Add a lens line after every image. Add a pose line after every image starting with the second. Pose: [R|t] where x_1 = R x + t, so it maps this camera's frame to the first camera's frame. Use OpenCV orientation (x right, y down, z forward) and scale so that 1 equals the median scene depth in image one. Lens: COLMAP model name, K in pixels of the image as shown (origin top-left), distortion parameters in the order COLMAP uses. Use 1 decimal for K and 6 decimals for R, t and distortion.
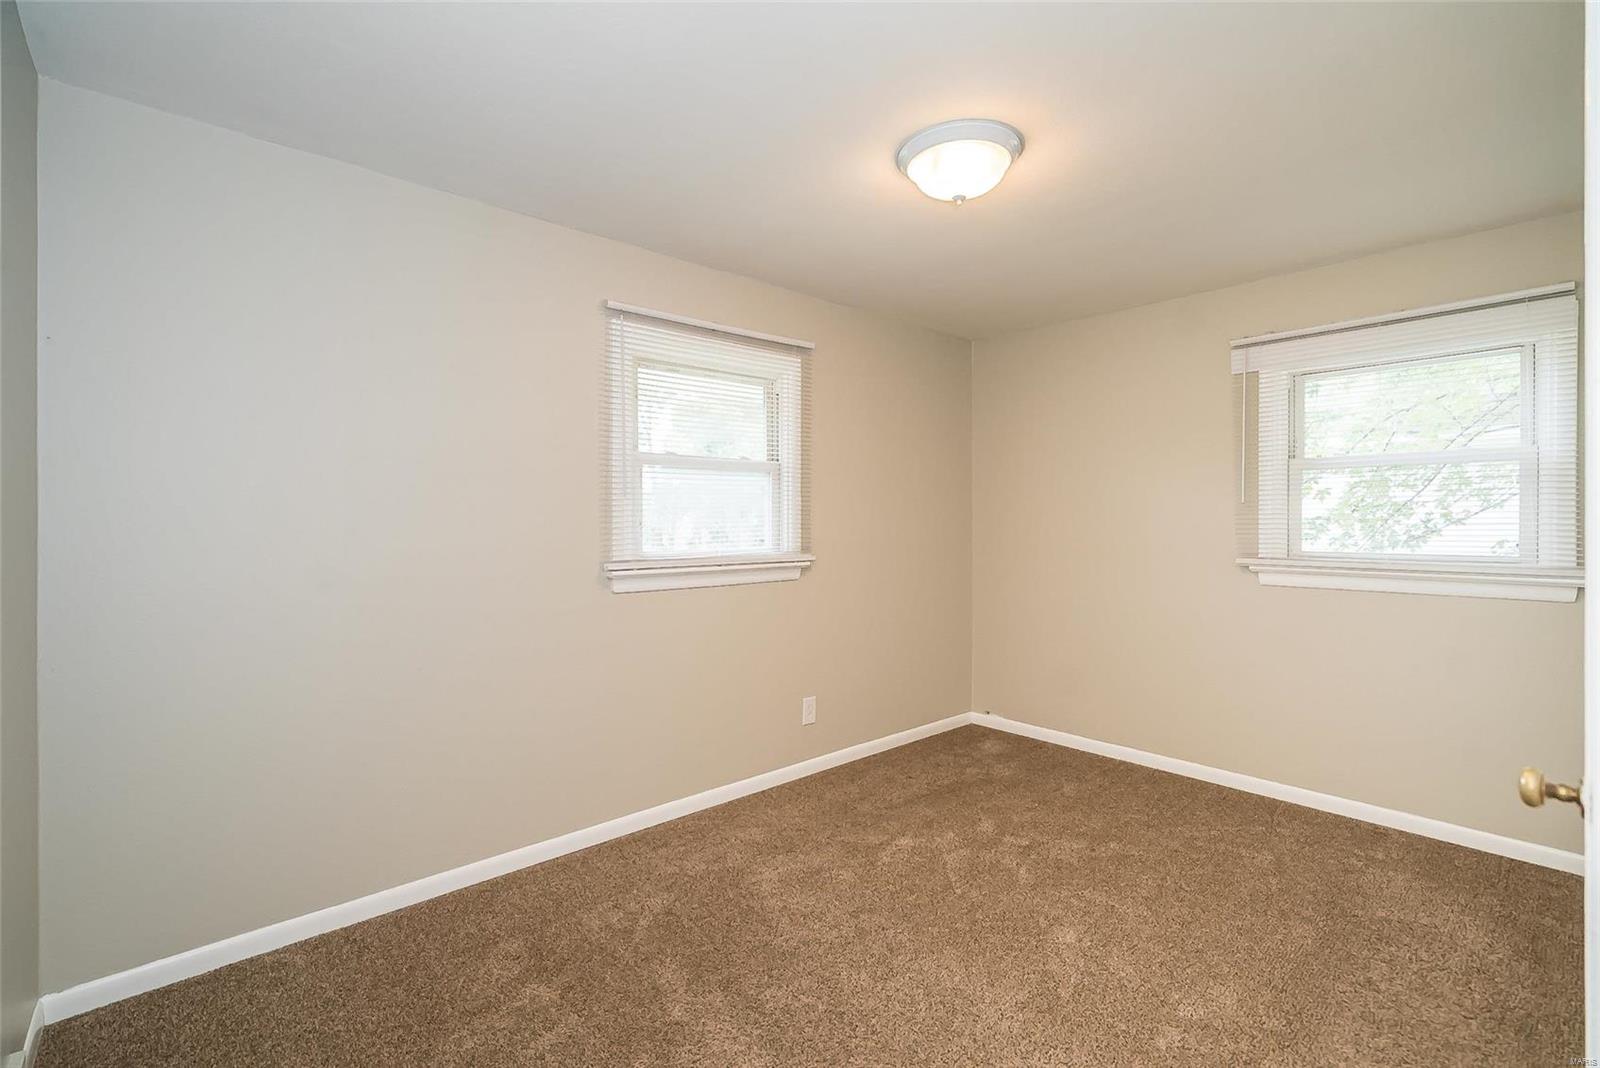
lens RADIAL K [[716.5, 0, 798.3], [0, 716.5, 525.3], [0, 0, 1]] dist [-0.003588, 0.000125]
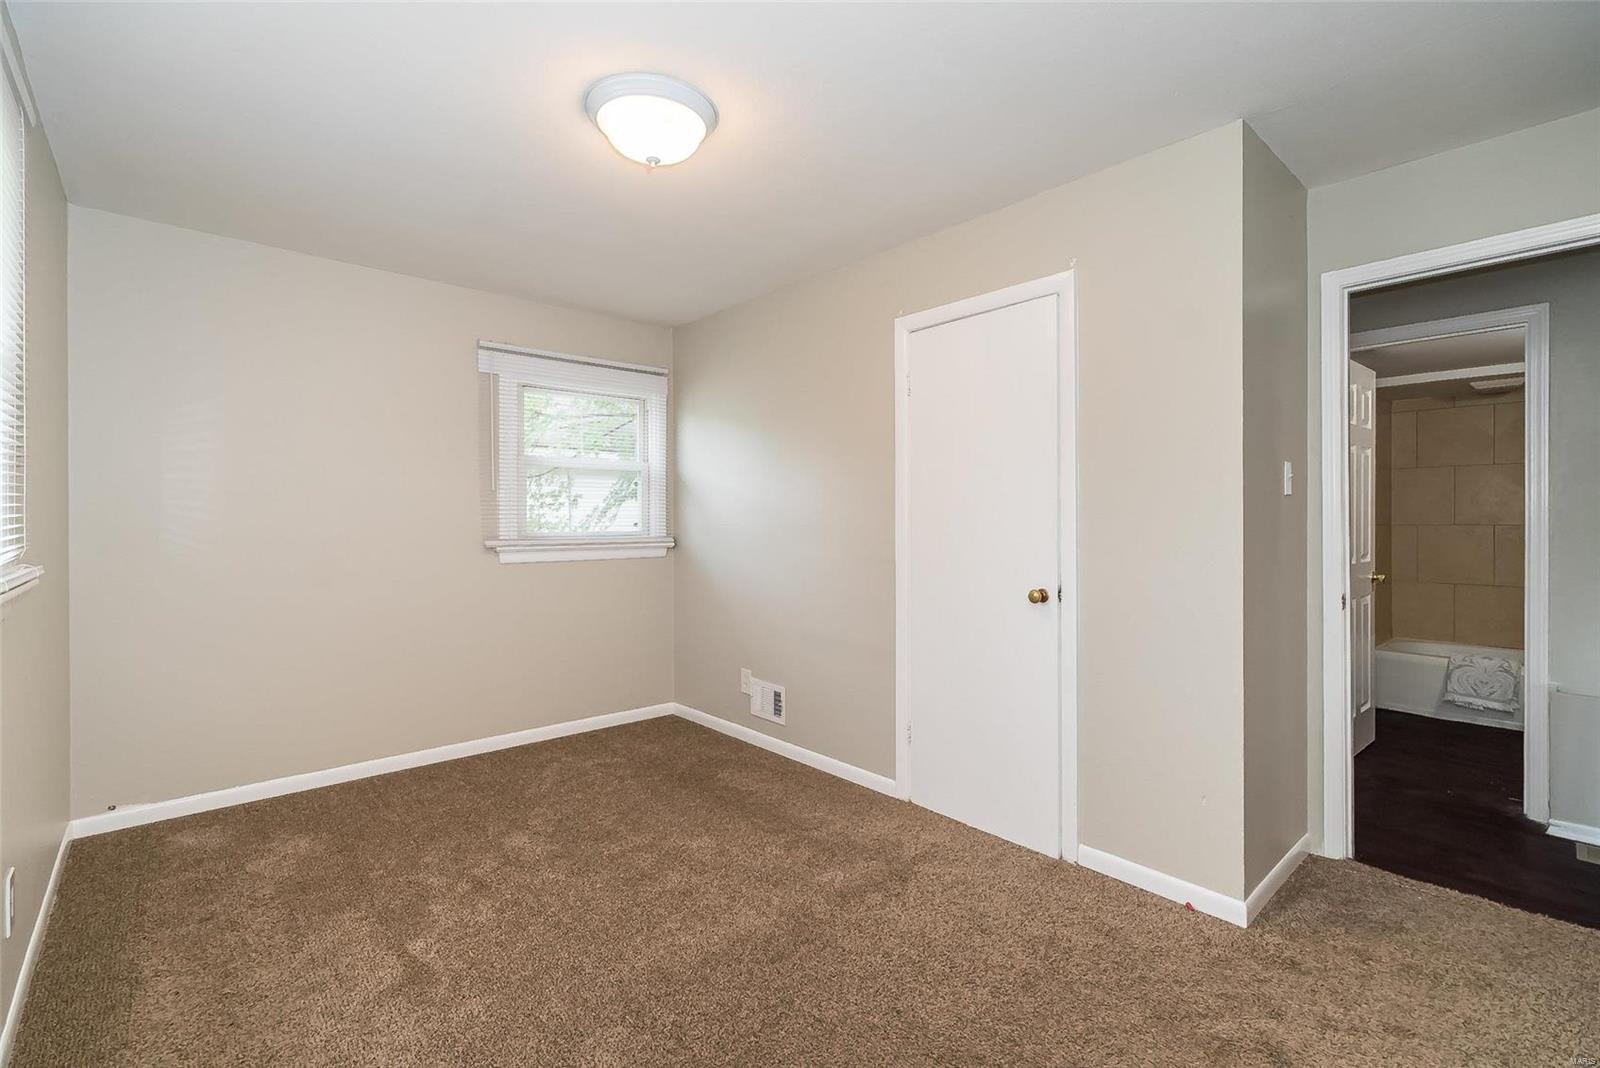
lens RADIAL K [[716.5, 0, 798.3], [0, 716.5, 525.3], [0, 0, 1]] dist [-0.003588, 0.000125]
pose [[-0.005779, -0.005662, 0.999967, -0.526248], [0.007881, 0.999953, 0.005707, 0.021552], [-0.999952, 0.007914, -0.005734, 0.581586]]
